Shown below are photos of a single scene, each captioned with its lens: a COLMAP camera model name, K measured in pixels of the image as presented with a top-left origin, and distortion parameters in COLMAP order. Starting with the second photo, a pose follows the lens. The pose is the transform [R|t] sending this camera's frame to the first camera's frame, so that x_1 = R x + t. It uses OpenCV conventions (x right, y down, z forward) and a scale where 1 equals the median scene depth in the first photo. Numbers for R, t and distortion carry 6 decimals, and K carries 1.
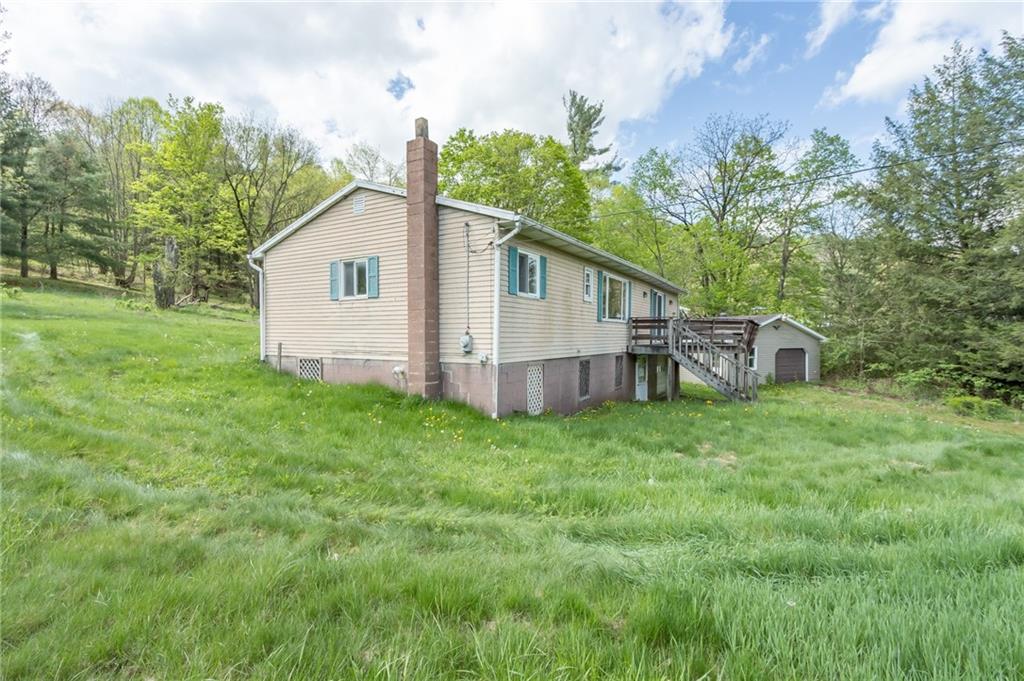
lens RADIAL K [[478.8, 0, 512.0], [0, 478.8, 340.5], [0, 0, 1]] dist [-0.000996, 0.000076]
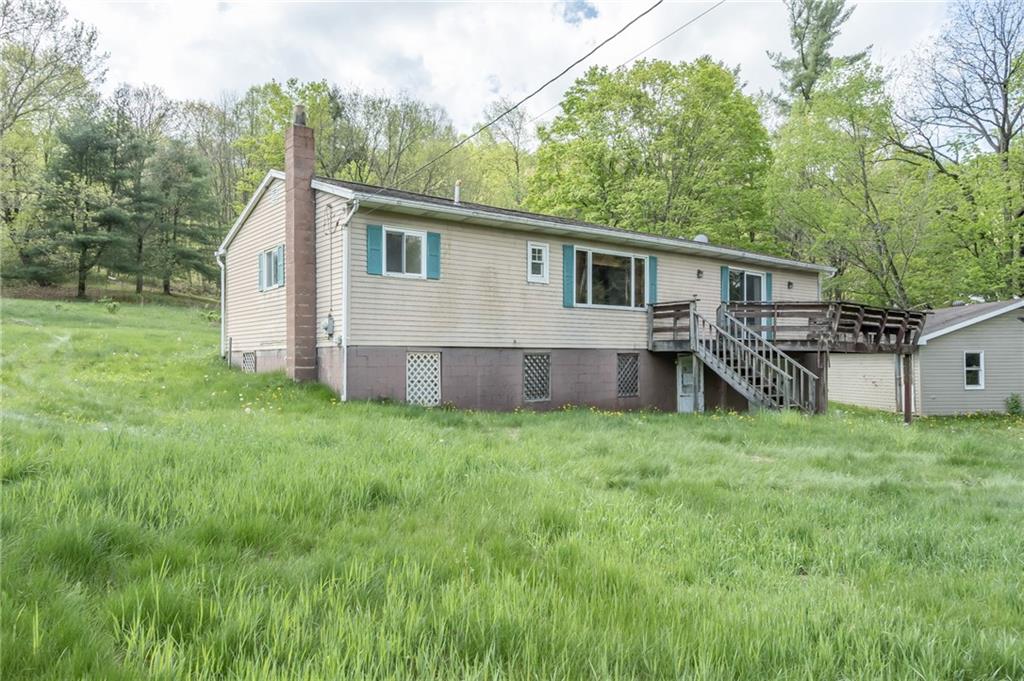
lens RADIAL K [[715.2, 0, 512.0], [0, 715.2, 340.5], [0, 0, 1]] dist [0.000135, -0.001137]
pose [[0.931582, -0.017511, -0.363110, 0.533744], [0.003069, 0.999182, -0.040312, 0.064833], [0.363519, 0.036439, 0.930874, -0.157017]]
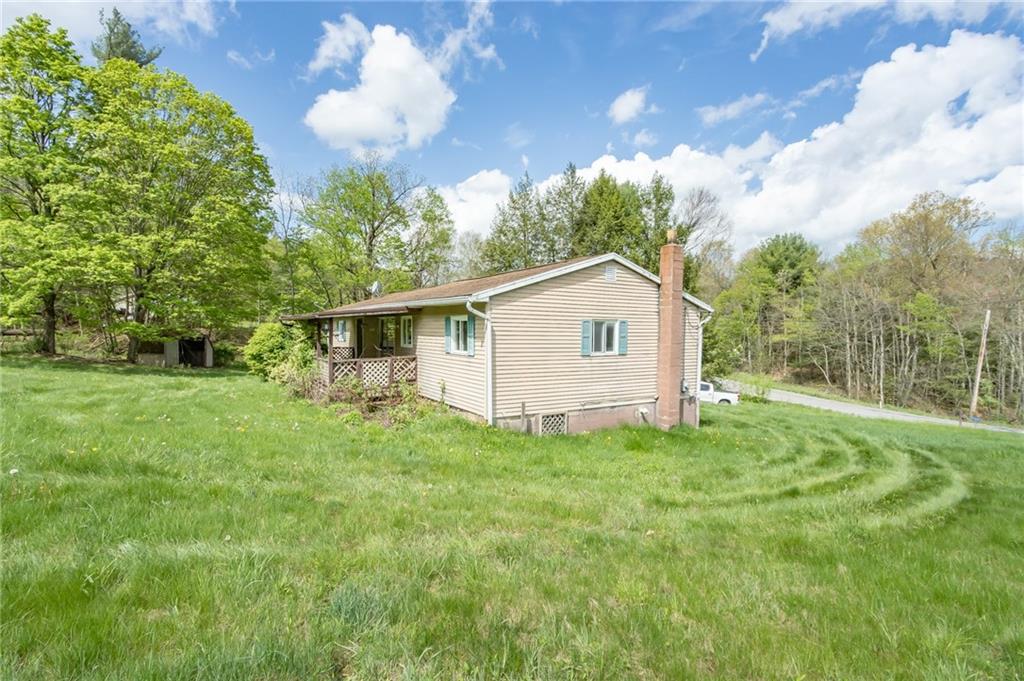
lens RADIAL K [[474.3, 0, 512.0], [0, 474.3, 340.5], [0, 0, 1]] dist [0.000214, 0.000255]
pose [[0.461376, -0.014646, 0.887084, -1.132413], [0.000457, 0.999868, 0.016270, -0.110244], [-0.887204, -0.007101, 0.461322, 0.532844]]
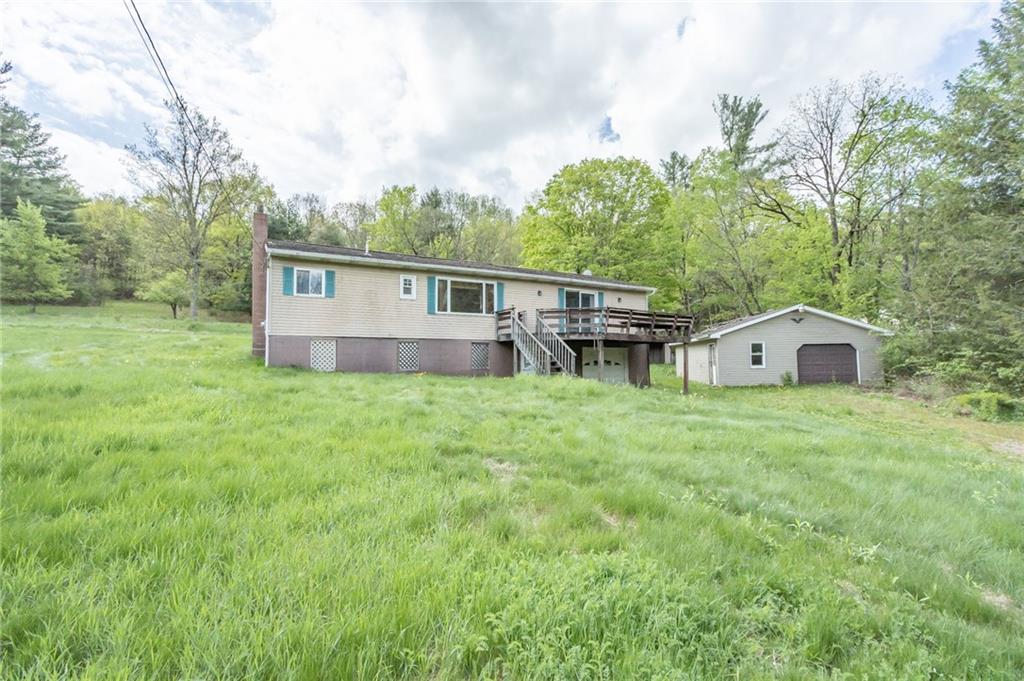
lens RADIAL K [[474.3, 0, 512.0], [0, 474.3, 340.5], [0, 0, 1]] dist [0.000214, 0.000255]
pose [[0.865545, -0.035270, -0.499588, 1.040998], [0.005696, 0.998146, -0.060598, 0.116332], [0.500799, 0.049605, 0.864141, -0.028743]]
